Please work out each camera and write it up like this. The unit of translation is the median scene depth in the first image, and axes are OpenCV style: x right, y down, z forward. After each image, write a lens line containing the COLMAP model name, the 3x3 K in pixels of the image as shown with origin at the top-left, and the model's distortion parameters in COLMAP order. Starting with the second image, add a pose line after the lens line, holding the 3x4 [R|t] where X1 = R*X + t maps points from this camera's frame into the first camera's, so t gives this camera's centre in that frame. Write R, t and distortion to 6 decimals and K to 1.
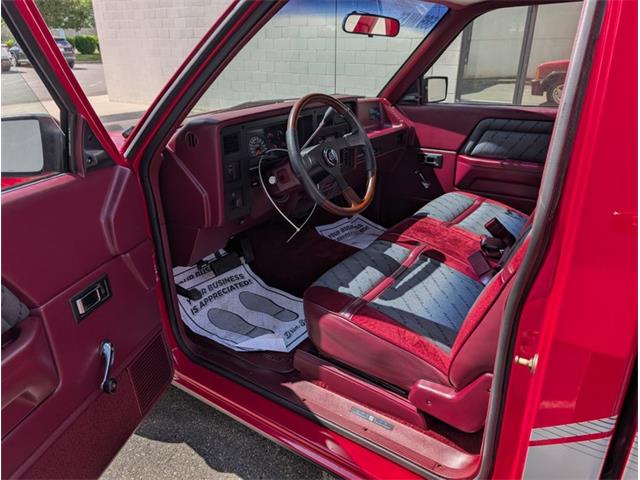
lens RADIAL K [[473.9, 0, 319.0], [0, 473.9, 243.3], [0, 0, 1]] dist [-0.006943, 0.006569]
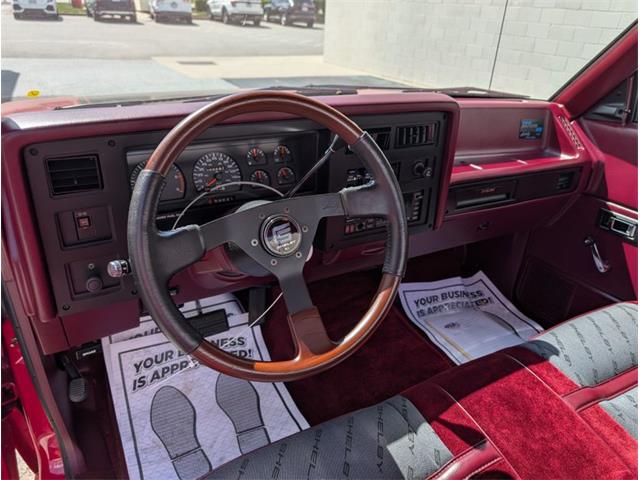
lens RADIAL K [[473.9, 0, 322.3], [0, 473.9, 236.7], [0, 0, 1]] dist [-0.006943, 0.006569]
pose [[0.893568, 0.237168, -0.381165, 0.138422], [-0.220031, 0.971457, 0.088639, -0.137784], [0.391308, 0.004663, 0.920248, 0.359081]]
